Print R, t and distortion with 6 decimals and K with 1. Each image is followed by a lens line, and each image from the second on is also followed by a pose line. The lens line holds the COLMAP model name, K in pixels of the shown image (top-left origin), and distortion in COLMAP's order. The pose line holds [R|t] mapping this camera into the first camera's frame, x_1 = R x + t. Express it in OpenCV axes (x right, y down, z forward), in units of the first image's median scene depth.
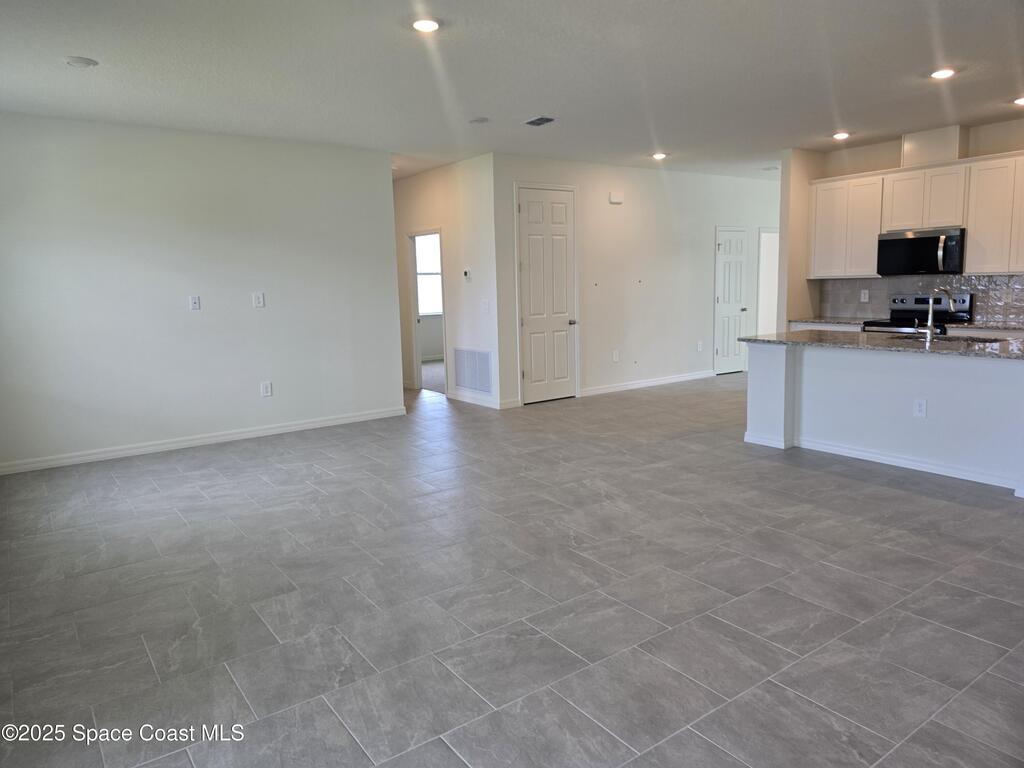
lens RADIAL K [[685.9, 0, 512.0], [0, 685.9, 384.0], [0, 0, 1]] dist [0.107978, -0.105920]
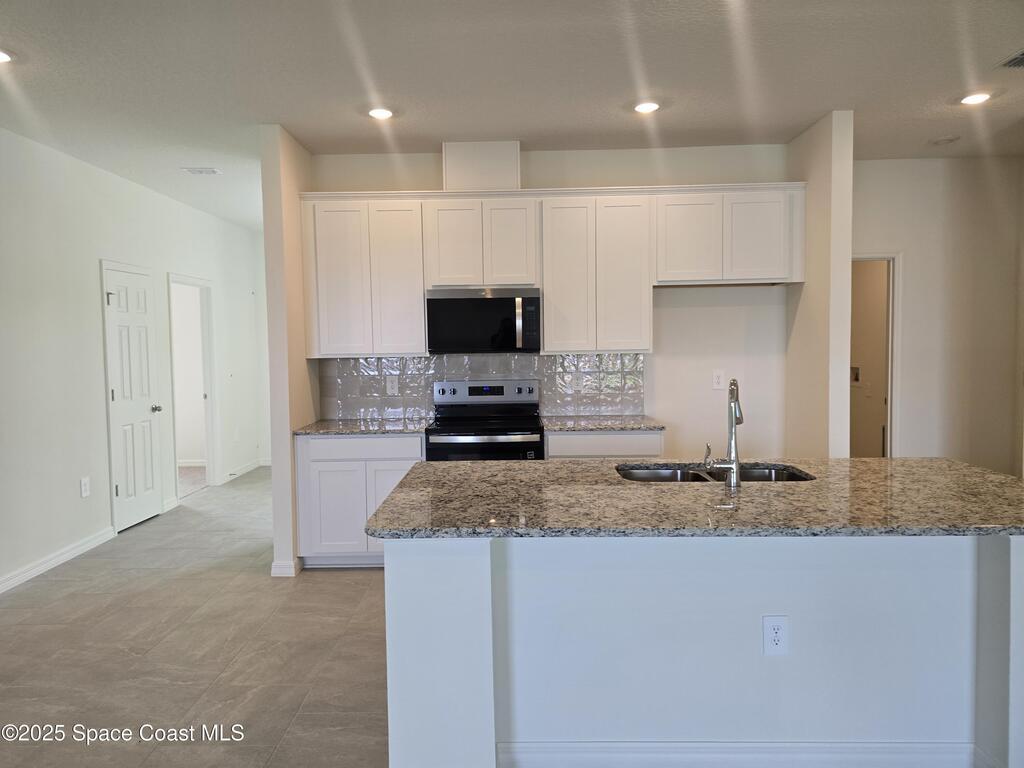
lens RADIAL K [[685.9, 0, 512.0], [0, 685.9, 384.0], [0, 0, 1]] dist [0.107978, -0.105920]
pose [[0.602003, -0.039133, 0.797534, 0.068045], [0.120936, 0.991745, -0.042624, -0.093640], [-0.789282, 0.122110, 0.601766, 0.576820]]
